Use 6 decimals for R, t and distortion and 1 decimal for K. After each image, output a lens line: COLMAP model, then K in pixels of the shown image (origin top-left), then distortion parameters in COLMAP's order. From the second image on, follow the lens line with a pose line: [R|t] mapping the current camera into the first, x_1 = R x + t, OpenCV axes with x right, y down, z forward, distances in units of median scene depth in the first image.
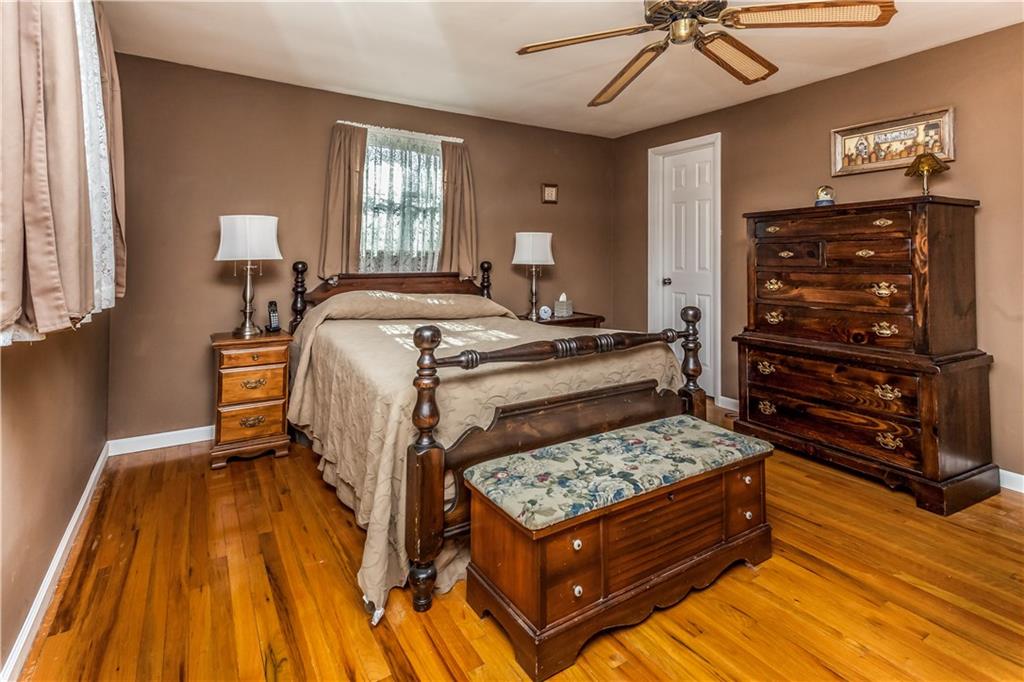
lens RADIAL K [[509.0, 0, 506.3], [0, 509.0, 257.8], [0, 0, 1]] dist [0.032855, 0.000422]
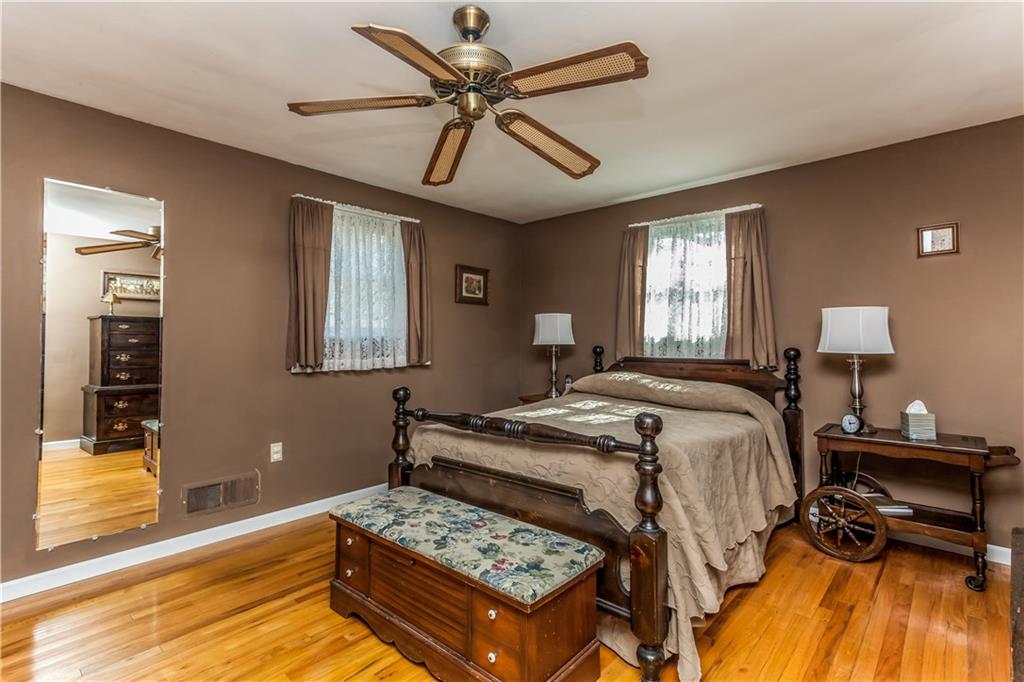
lens RADIAL K [[488.9, 0, 511.7], [0, 488.9, 338.8], [0, 0, 1]] dist [0.022494, 0.001493]
pose [[0.282904, -0.006627, -0.959125, 0.689873], [-0.000582, 0.999975, -0.007081, -0.001750], [0.959148, 0.002562, 0.282893, 0.450453]]
